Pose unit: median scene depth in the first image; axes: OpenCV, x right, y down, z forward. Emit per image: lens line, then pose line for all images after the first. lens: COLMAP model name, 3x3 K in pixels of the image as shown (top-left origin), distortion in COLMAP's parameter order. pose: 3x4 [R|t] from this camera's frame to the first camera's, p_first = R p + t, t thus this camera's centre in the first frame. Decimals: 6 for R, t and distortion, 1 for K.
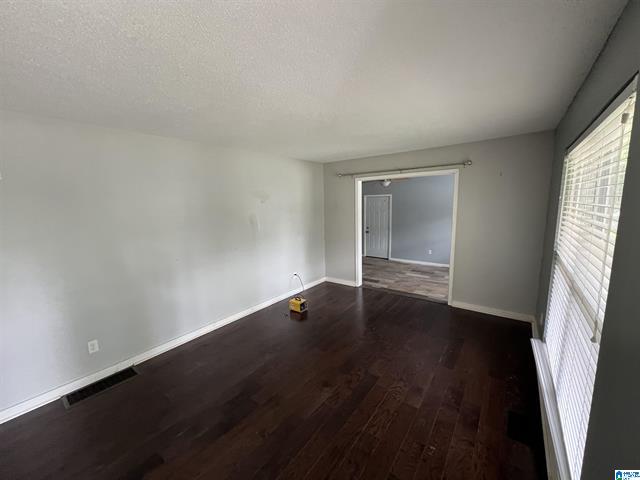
lens RADIAL K [[253.2, 0, 319.9], [0, 253.2, 240.1], [0, 0, 1]] dist [0.002461, 0.000359]
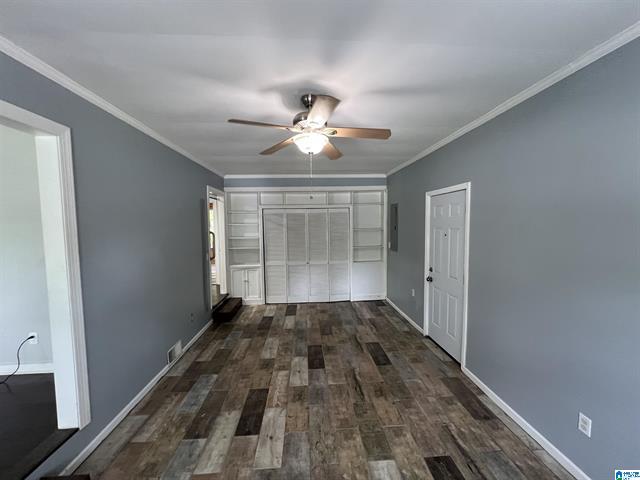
lens RADIAL K [[253.2, 0, 318.9], [0, 253.2, 240.4], [0, 0, 1]] dist [0.002461, 0.000359]
pose [[0.660450, 0.060531, -0.748426, 0.407701], [-0.111131, 0.993648, -0.017704, -0.073769], [0.742600, 0.094866, 0.662982, 0.629693]]
